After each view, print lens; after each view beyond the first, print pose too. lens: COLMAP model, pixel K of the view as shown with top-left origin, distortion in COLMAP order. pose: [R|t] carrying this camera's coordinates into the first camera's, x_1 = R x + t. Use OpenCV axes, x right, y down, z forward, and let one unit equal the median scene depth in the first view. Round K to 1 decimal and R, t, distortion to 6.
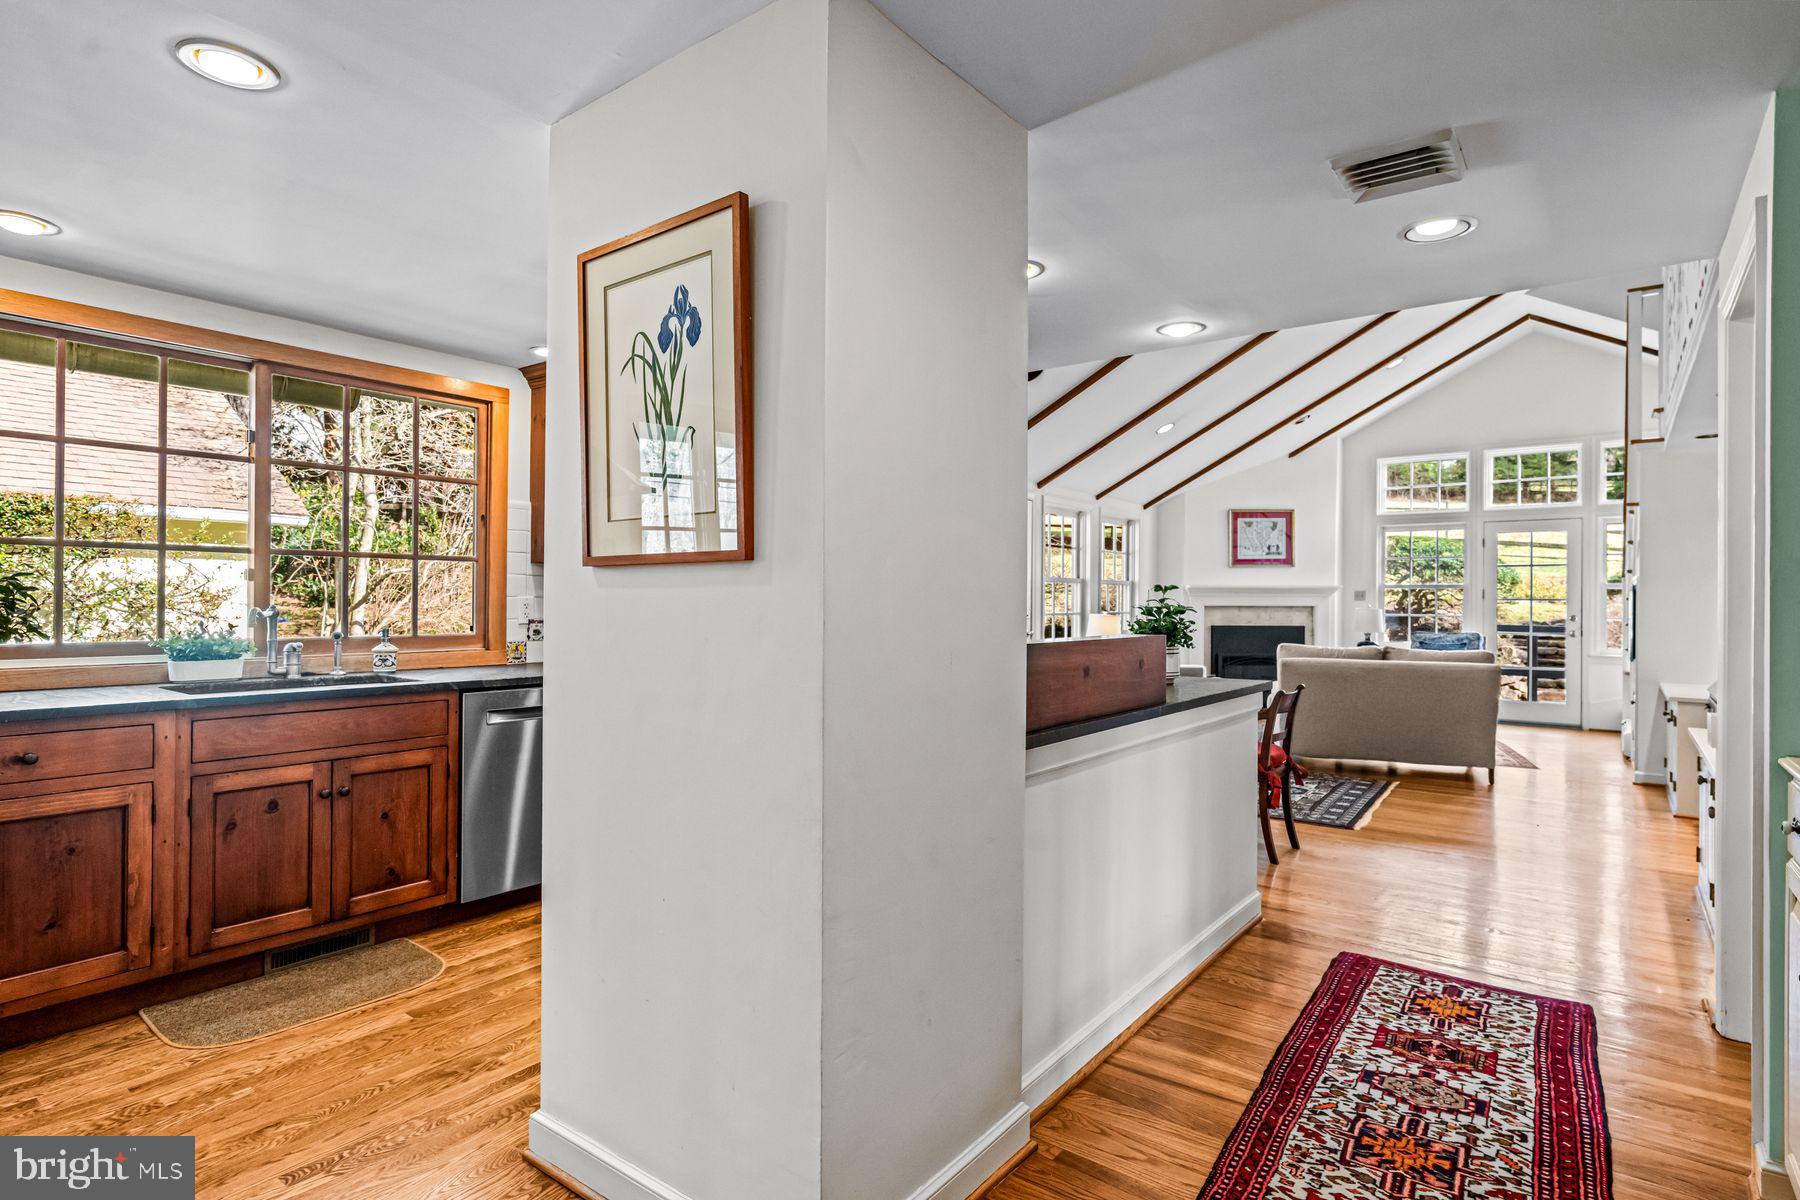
lens RADIAL K [[929.4, 0, 904.1], [0, 929.4, 593.0], [0, 0, 1]] dist [0.000705, 0.000087]
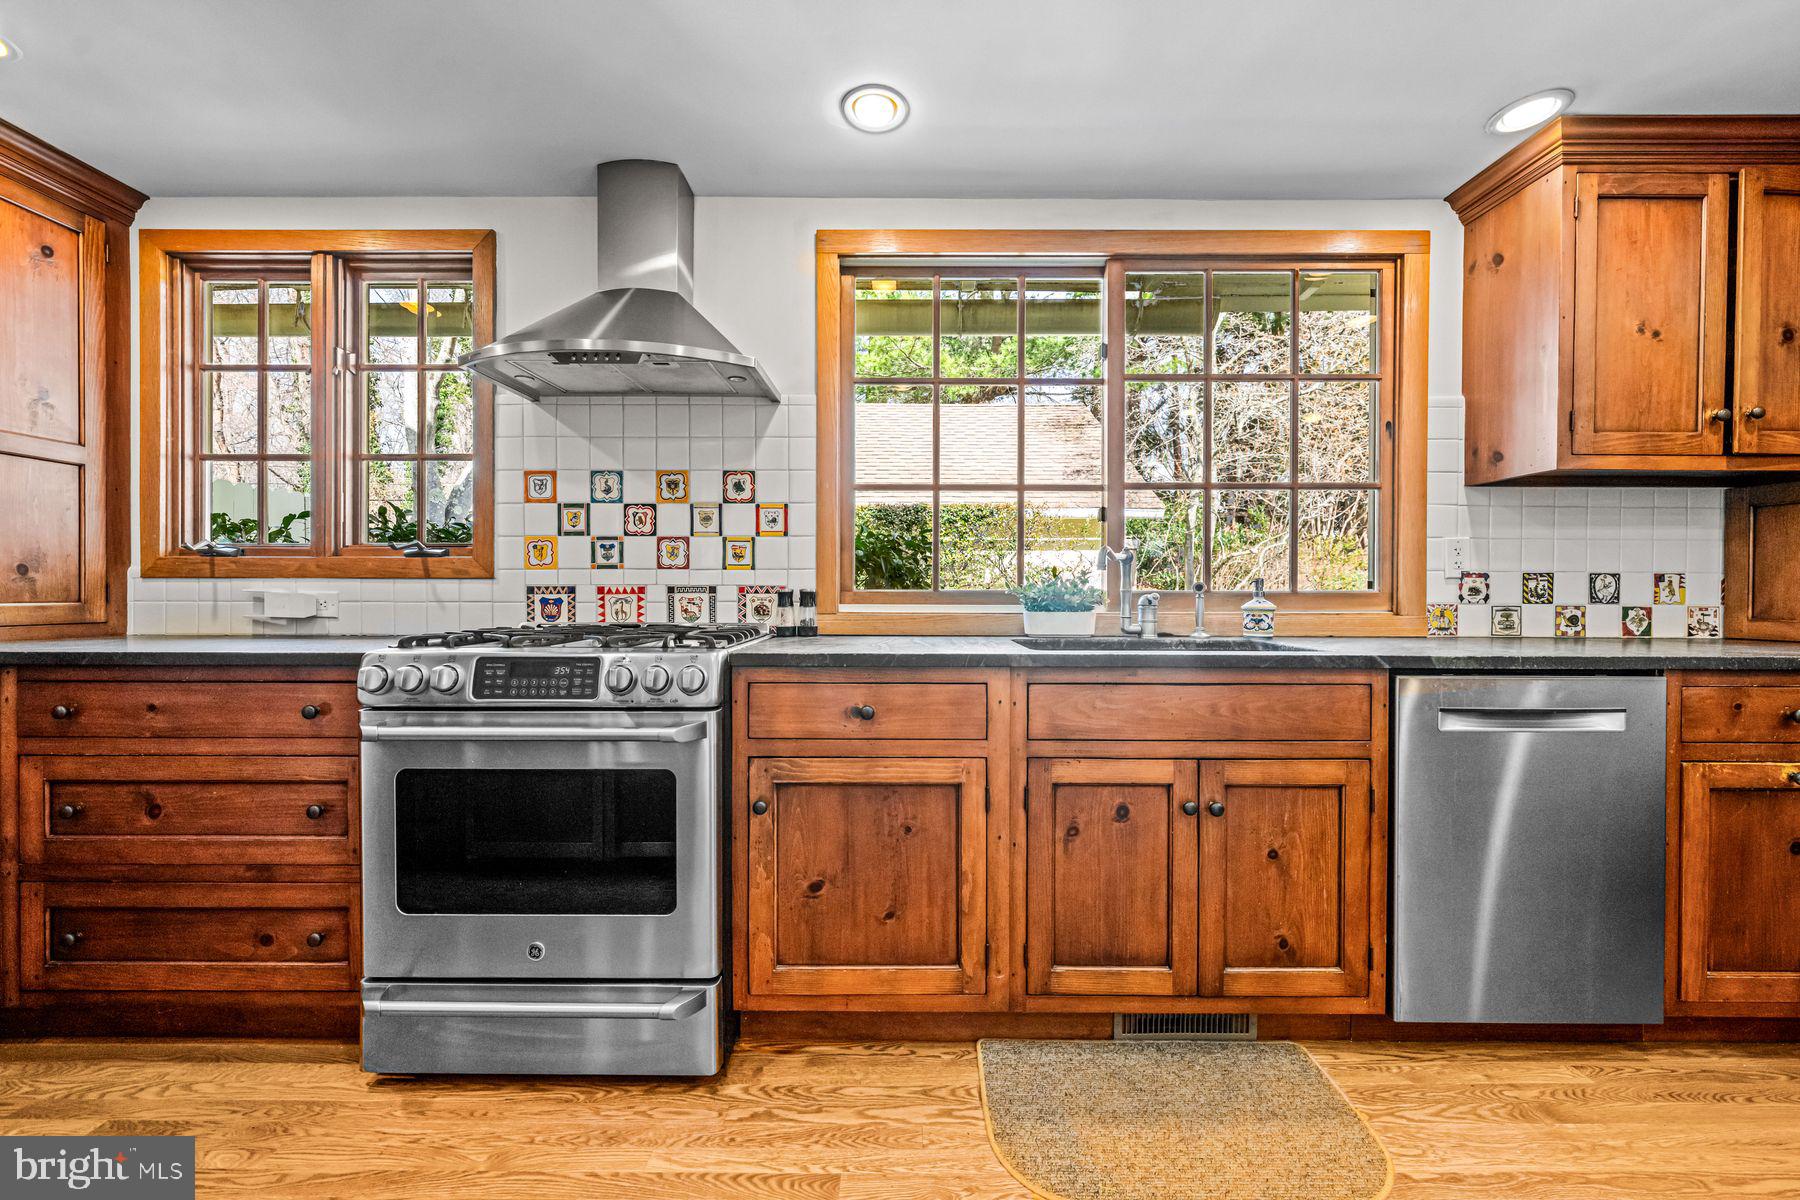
lens RADIAL K [[704.8, 0, 900.4], [0, 704.8, 600.8], [0, 0, 1]] dist [-0.004118, 0.000623]
pose [[0.600217, 0.001379, -0.799836, -0.330336], [0.007518, 0.999945, 0.007365, 0.058373], [0.799802, -0.010434, 0.600174, 0.511547]]
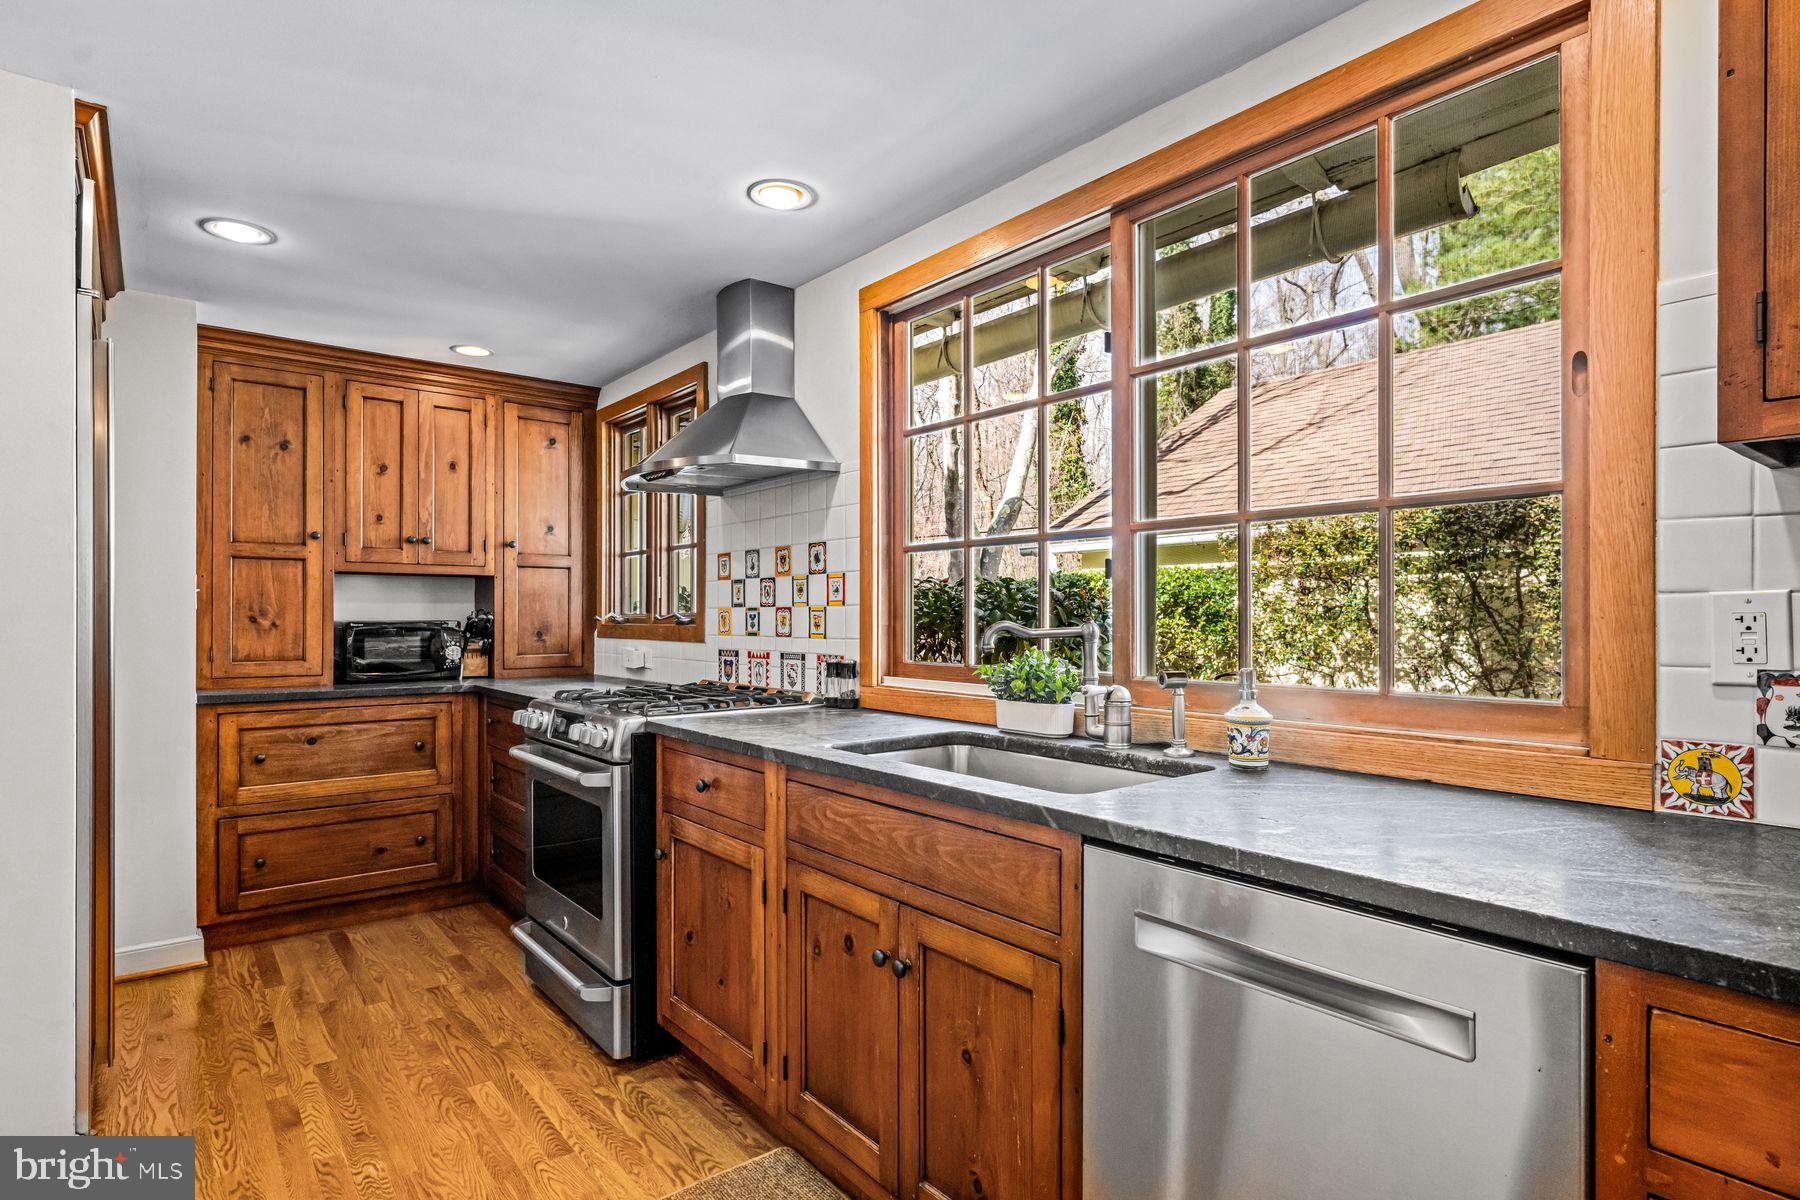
lens RADIAL K [[929.4, 0, 896.5], [0, 929.4, 617.8], [0, 0, 1]] dist [0.000705, 0.000087]
pose [[-0.248728, -0.006607, -0.968551, -0.088290], [0.004867, 0.999956, -0.008071, 0.018597], [0.968561, -0.006722, -0.248685, 1.113875]]
